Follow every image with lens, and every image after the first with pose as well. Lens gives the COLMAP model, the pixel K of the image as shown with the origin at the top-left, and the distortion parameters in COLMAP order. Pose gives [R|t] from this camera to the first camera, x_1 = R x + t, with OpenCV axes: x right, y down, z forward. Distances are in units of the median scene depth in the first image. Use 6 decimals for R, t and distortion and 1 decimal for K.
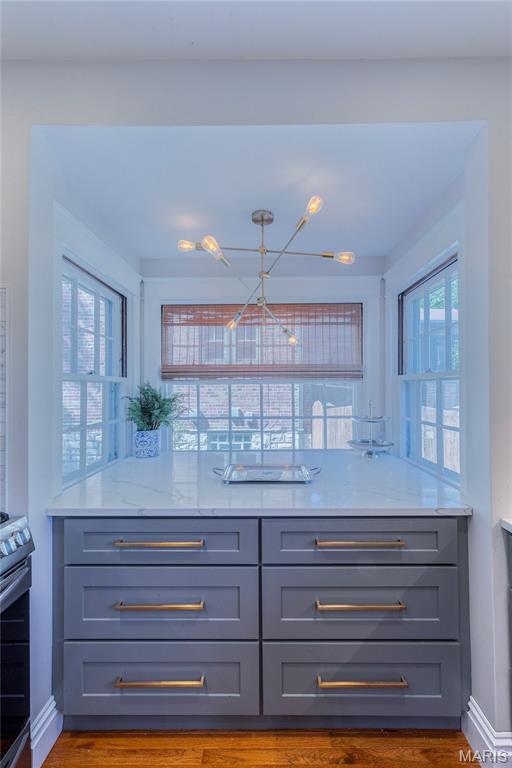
lens RADIAL K [[344.4, 0, 261.3], [0, 344.4, 381.7], [0, 0, 1]] dist [0.009205, -0.002461]
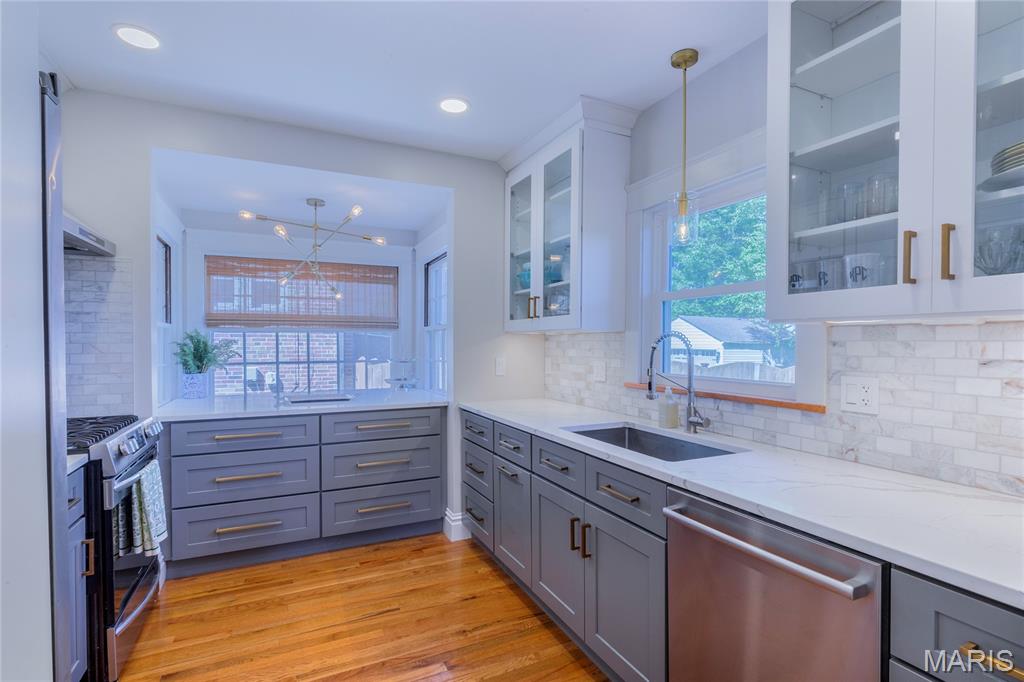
lens RADIAL K [[492.0, 0, 510.7], [0, 492.0, 348.6], [0, 0, 1]] dist [-0.006274, -0.001269]
pose [[0.900273, -0.000062, 0.435326, -0.114365], [-0.009243, 0.999772, 0.019258, 0.024663], [-0.435228, -0.021362, 0.900067, -0.807073]]
